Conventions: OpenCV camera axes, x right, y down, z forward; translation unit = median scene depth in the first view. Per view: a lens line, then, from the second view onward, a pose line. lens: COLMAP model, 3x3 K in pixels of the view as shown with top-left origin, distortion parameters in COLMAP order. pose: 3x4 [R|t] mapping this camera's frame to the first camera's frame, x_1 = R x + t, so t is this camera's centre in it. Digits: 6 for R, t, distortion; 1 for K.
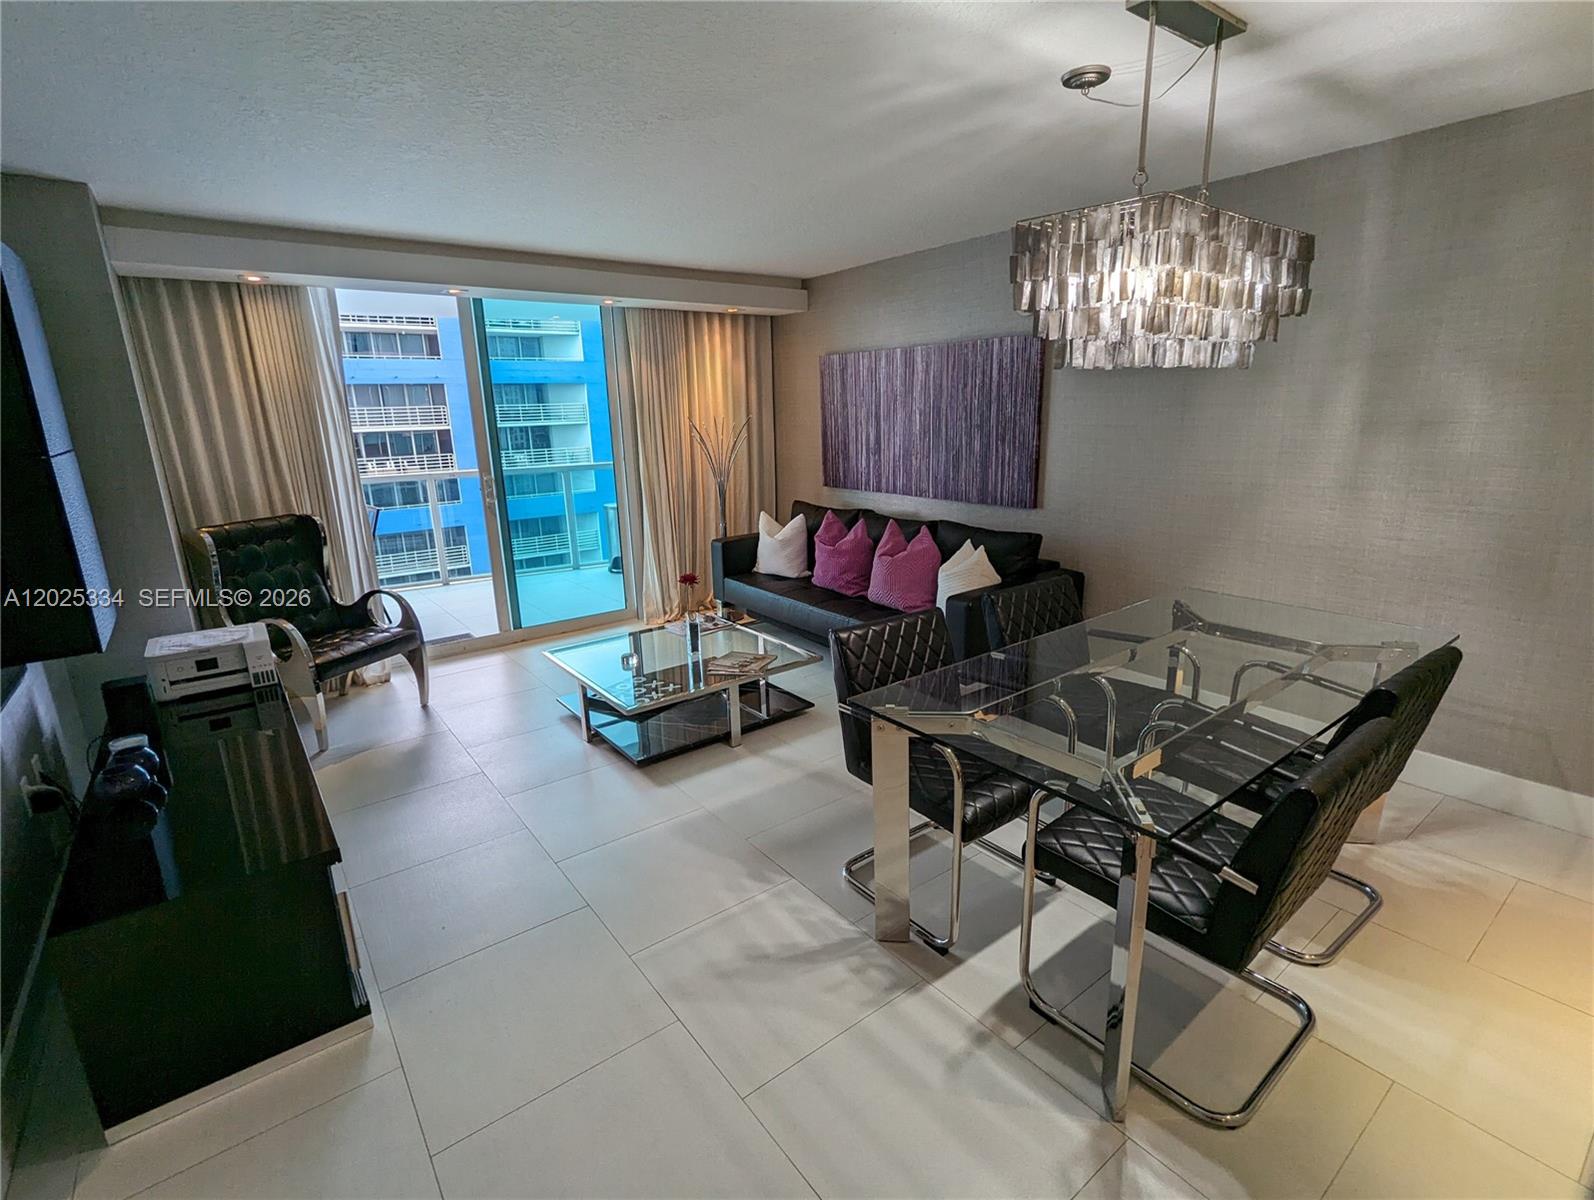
lens RADIAL K [[753.0, 0, 798.6], [0, 753.0, 597.6], [0, 0, 1]] dist [-0.019606, 0.003641]
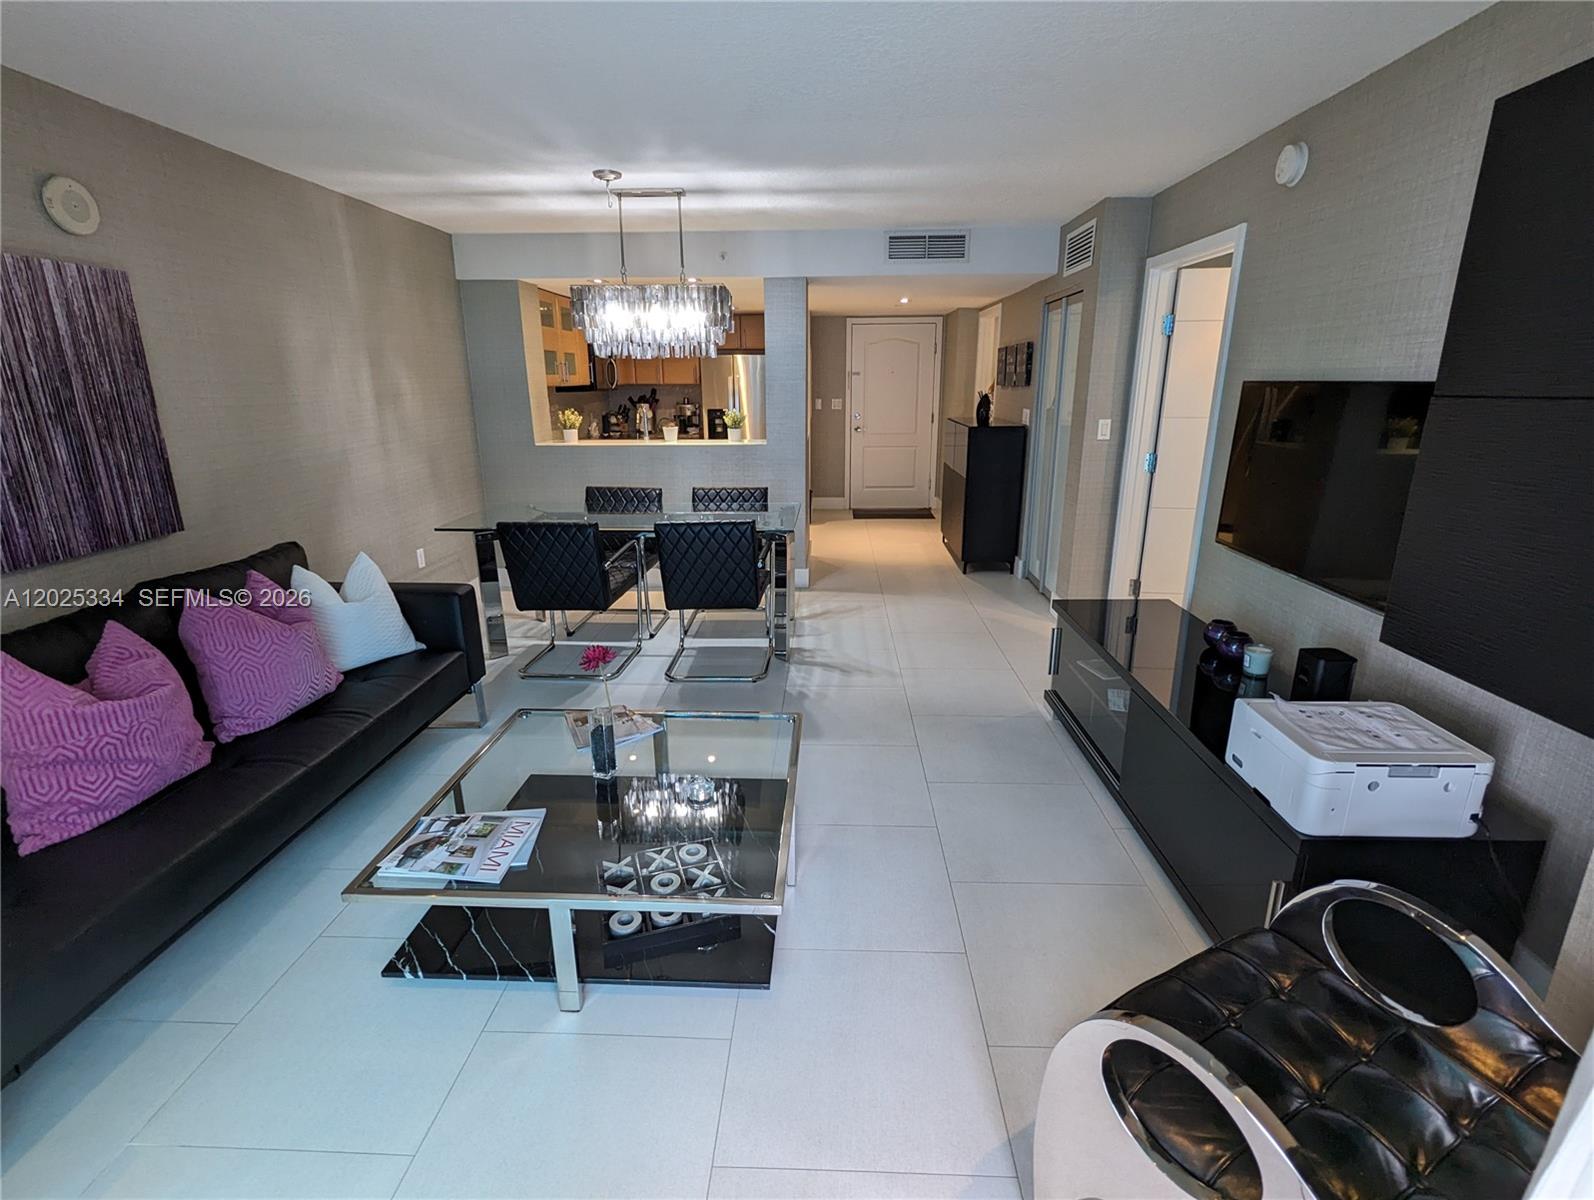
lens RADIAL K [[753.0, 0, 792.7], [0, 753.0, 598.0], [0, 0, 1]] dist [-0.019606, 0.003641]
pose [[-0.765094, -0.153569, 0.625338, -0.551841], [0.177266, 0.883388, 0.433823, -0.259699], [-0.619038, 0.442767, -0.648653, 1.117250]]
